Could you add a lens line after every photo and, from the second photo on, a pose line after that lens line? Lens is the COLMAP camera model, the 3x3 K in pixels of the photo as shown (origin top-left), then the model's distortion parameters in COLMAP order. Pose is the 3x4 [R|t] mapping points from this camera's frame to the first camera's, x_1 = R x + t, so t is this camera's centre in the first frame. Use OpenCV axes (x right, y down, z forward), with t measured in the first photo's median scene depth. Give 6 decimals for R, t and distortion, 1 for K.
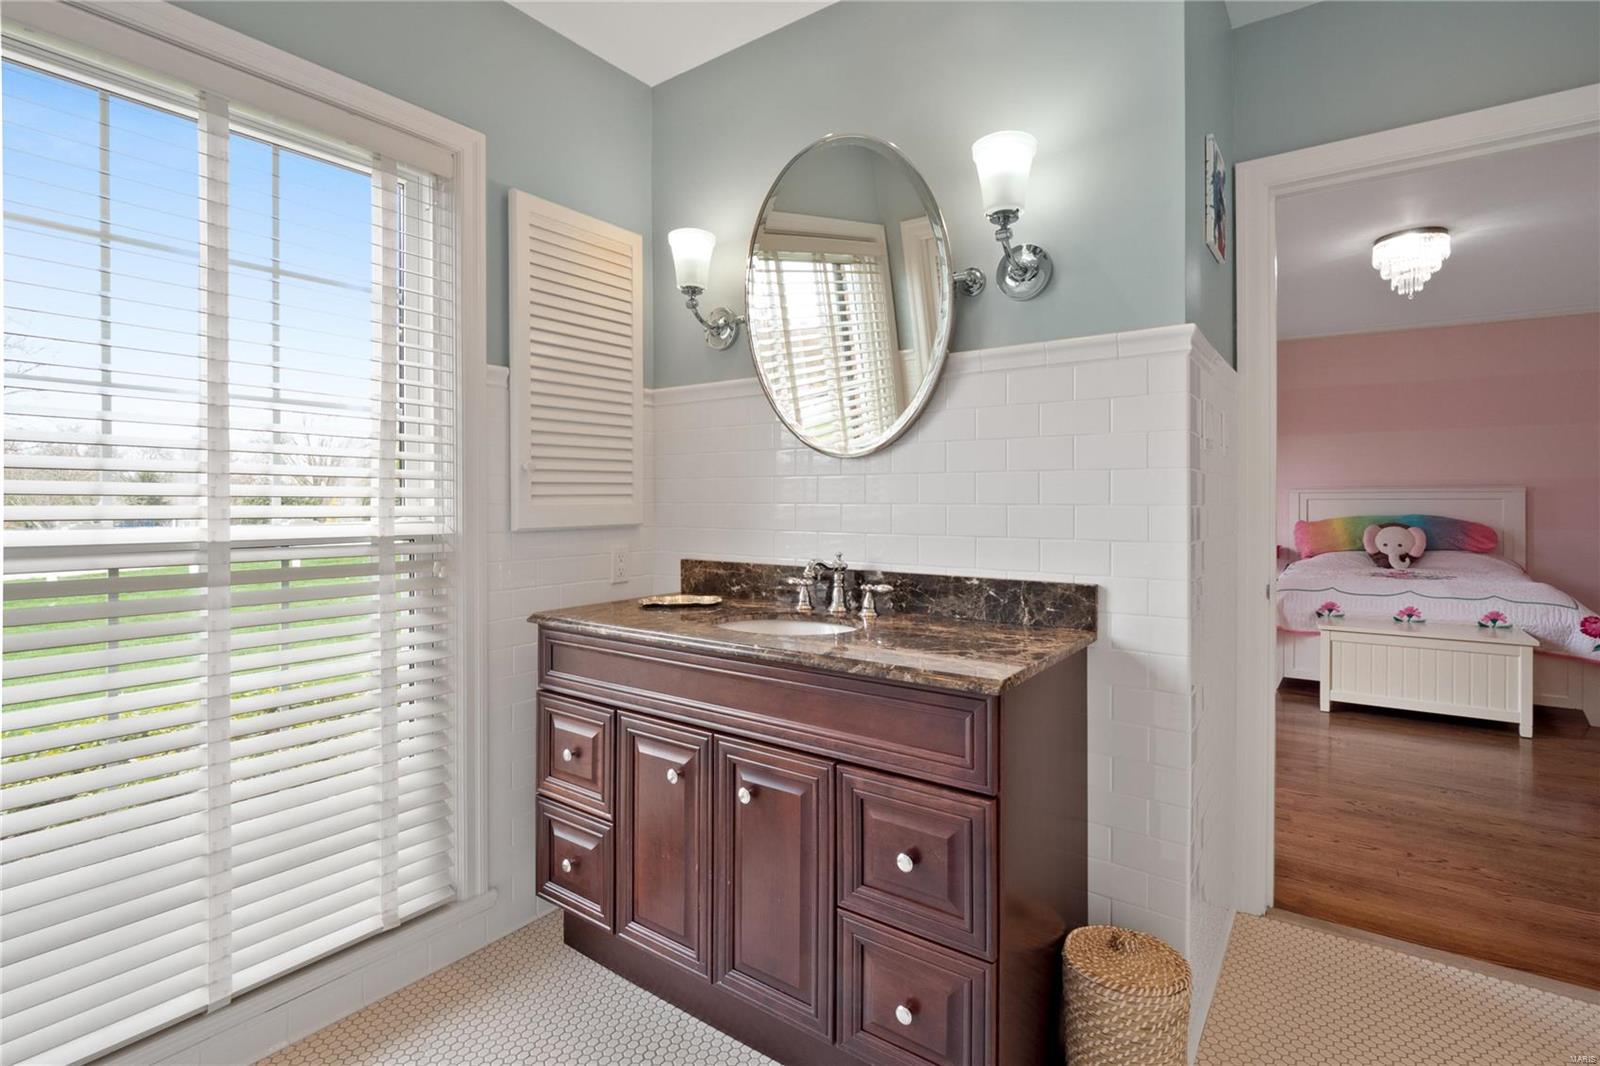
lens RADIAL K [[765.9, 0, 801.5], [0, 765.9, 517.1], [0, 0, 1]] dist [0.012082, -0.005104]
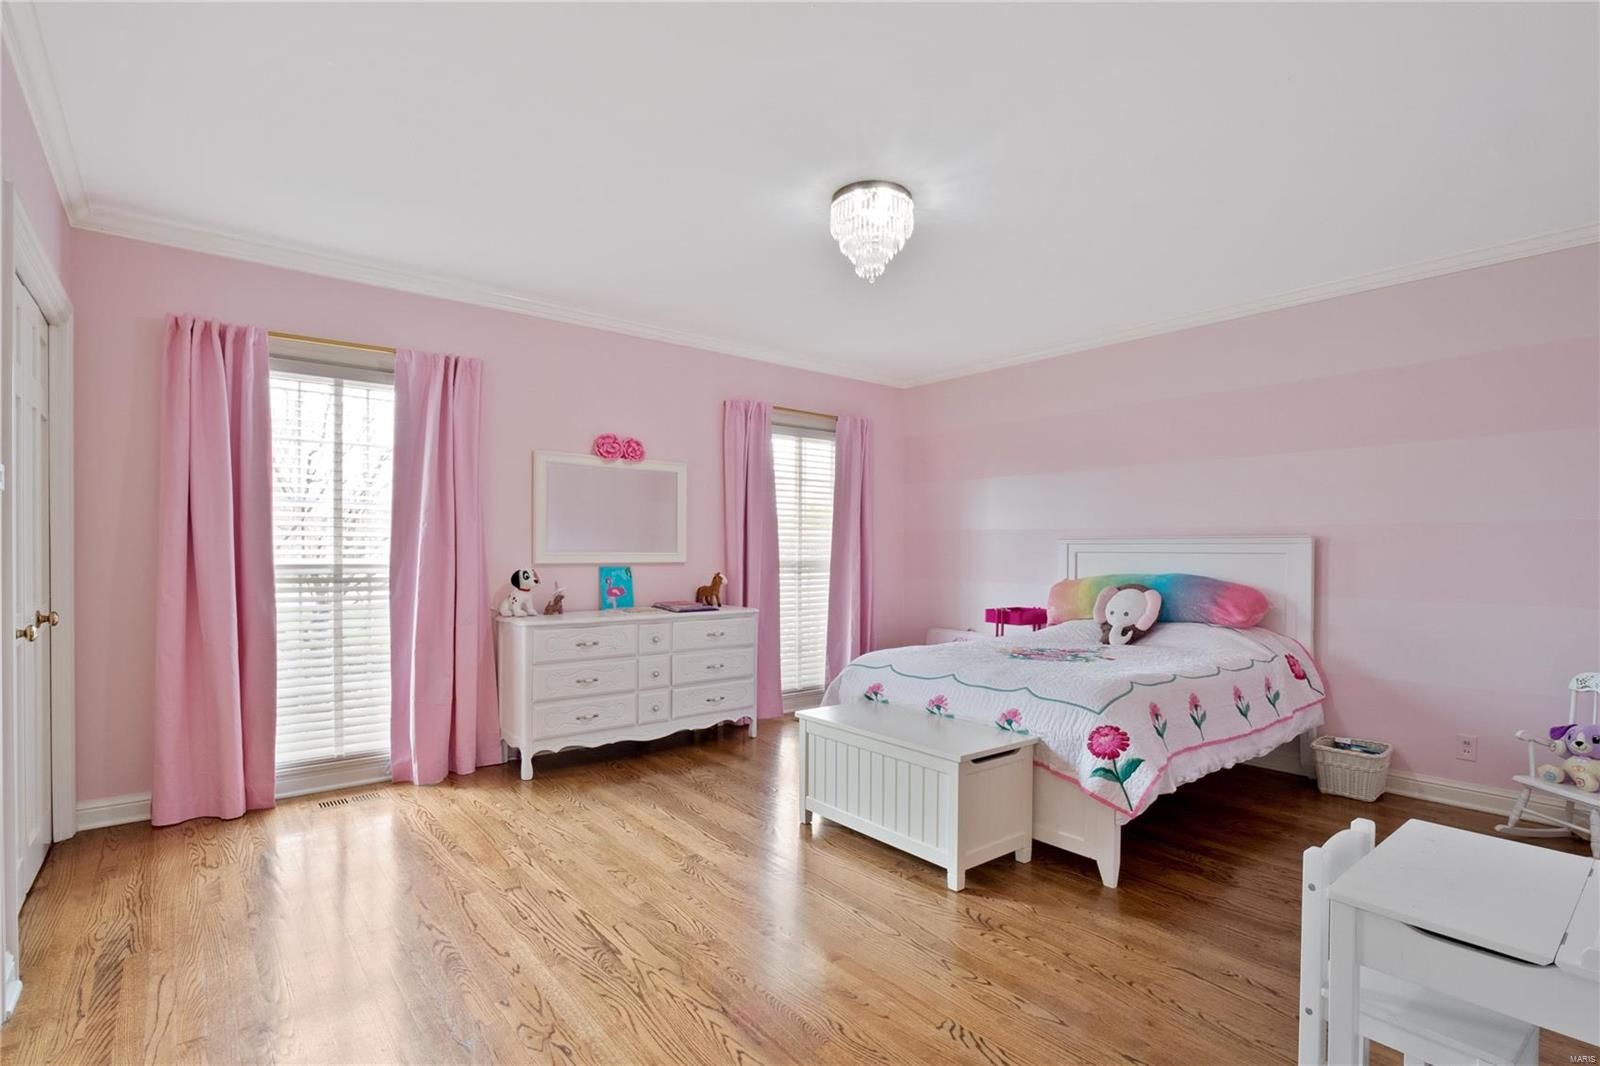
lens RADIAL K [[765.9, 0, 754.2], [0, 765.9, 563.4], [0, 0, 1]] dist [0.012082, -0.005104]
pose [[0.964396, 0.017686, -0.263871, 0.629352], [-0.017453, 0.999842, 0.003229, -0.008917], [0.263886, 0.001492, 0.964553, 0.179198]]
